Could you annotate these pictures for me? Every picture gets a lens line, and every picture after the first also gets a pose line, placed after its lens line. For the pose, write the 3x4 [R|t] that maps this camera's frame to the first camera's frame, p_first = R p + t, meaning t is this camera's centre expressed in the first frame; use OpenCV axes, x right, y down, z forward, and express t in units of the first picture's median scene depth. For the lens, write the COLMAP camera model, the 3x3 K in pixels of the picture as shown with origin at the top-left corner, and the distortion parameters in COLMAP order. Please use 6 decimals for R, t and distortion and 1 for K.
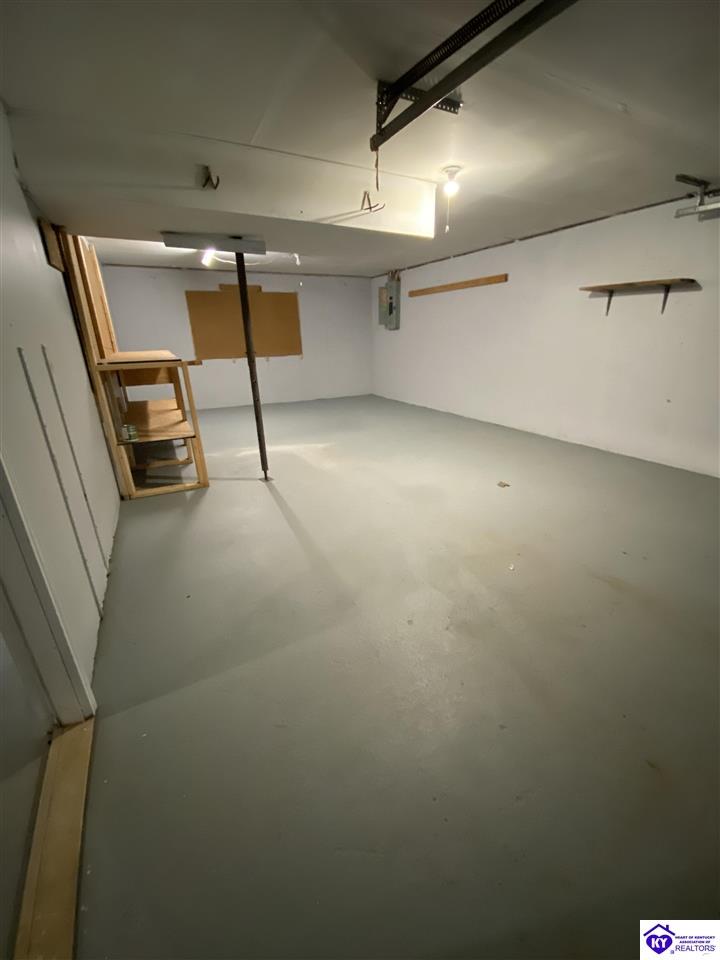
lens RADIAL K [[390.1, 0, 360.0], [0, 390.1, 480.0], [0, 0, 1]] dist [-0.000066, -0.000107]
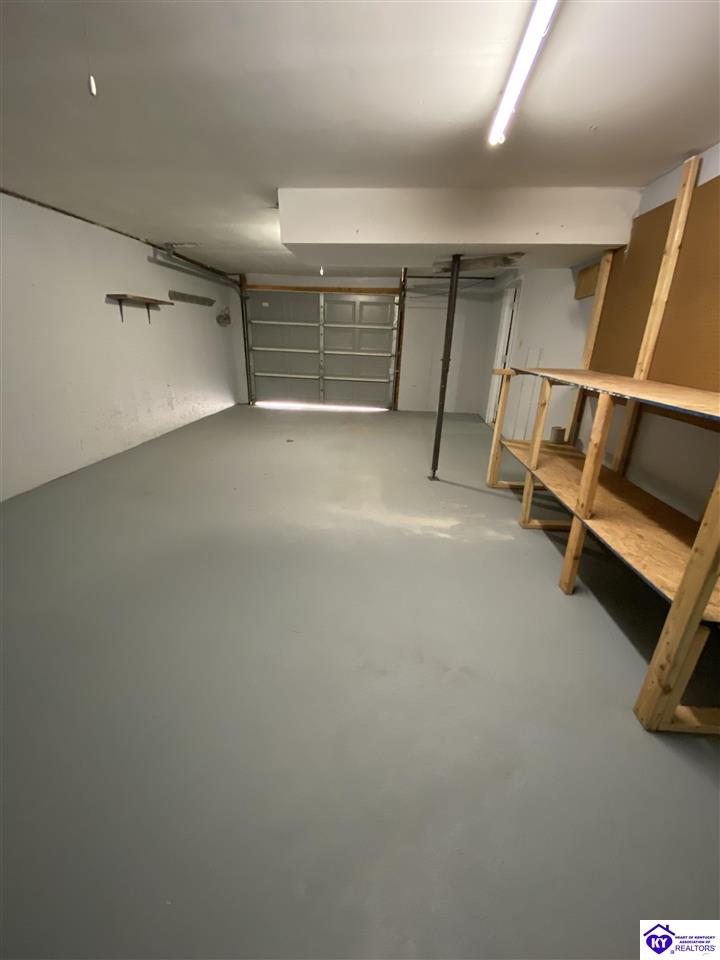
lens RADIAL K [[390.1, 0, 360.0], [0, 390.1, 480.0], [0, 0, 1]] dist [-0.000066, -0.000107]
pose [[-0.828626, -0.209430, 0.519151, -0.596008], [0.180487, 0.777912, 0.601895, -0.650386], [-0.529908, 0.592446, -0.606799, 1.658915]]
